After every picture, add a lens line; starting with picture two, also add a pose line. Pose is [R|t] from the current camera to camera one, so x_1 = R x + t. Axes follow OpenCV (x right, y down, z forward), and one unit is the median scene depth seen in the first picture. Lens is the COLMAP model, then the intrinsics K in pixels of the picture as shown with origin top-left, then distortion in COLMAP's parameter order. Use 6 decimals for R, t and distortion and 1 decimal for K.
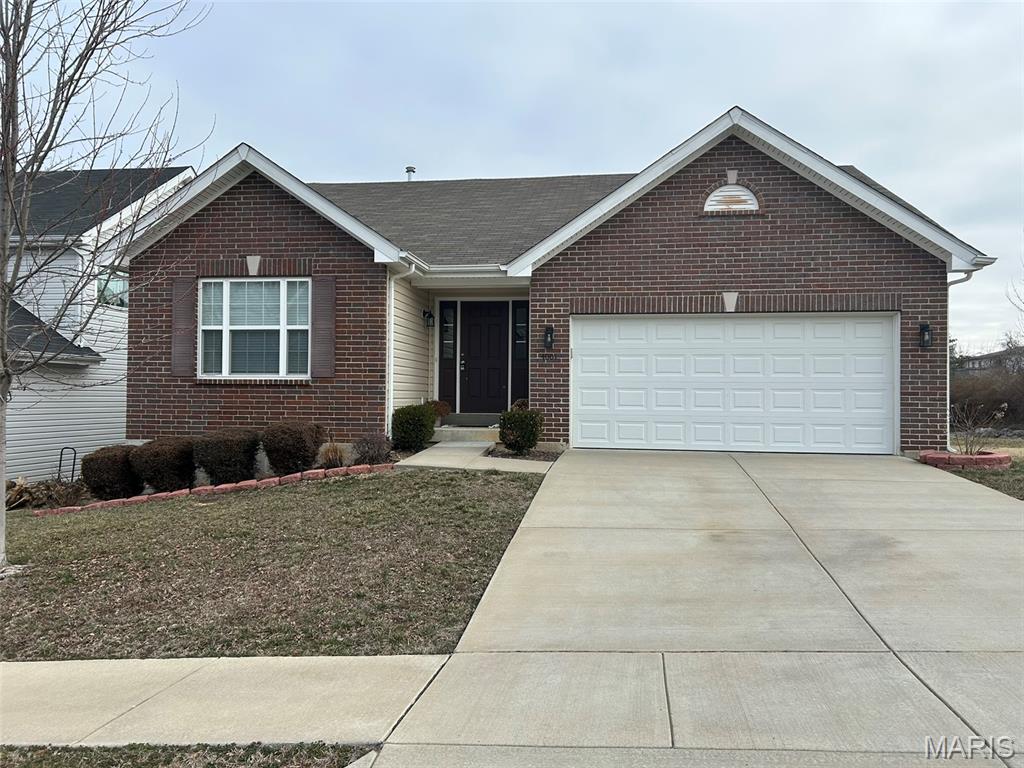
lens RADIAL K [[786.5, 0, 512.0], [0, 786.5, 384.0], [0, 0, 1]] dist [0.040540, -0.038653]
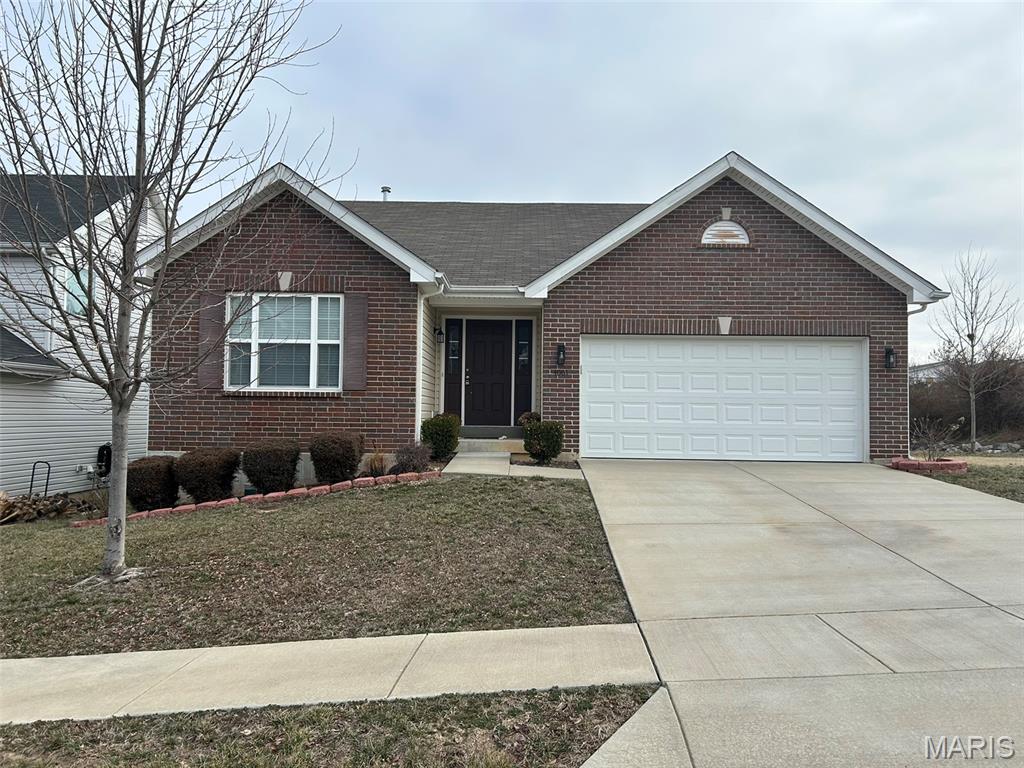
lens RADIAL K [[785.7, 0, 517.8], [0, 785.7, 384.7], [0, 0, 1]] dist [0.057382, -0.082981]
pose [[0.990272, 0.009229, 0.138838, -0.169402], [-0.006262, 0.999743, -0.021798, 0.005644], [-0.139003, 0.020717, 0.990075, -0.060074]]
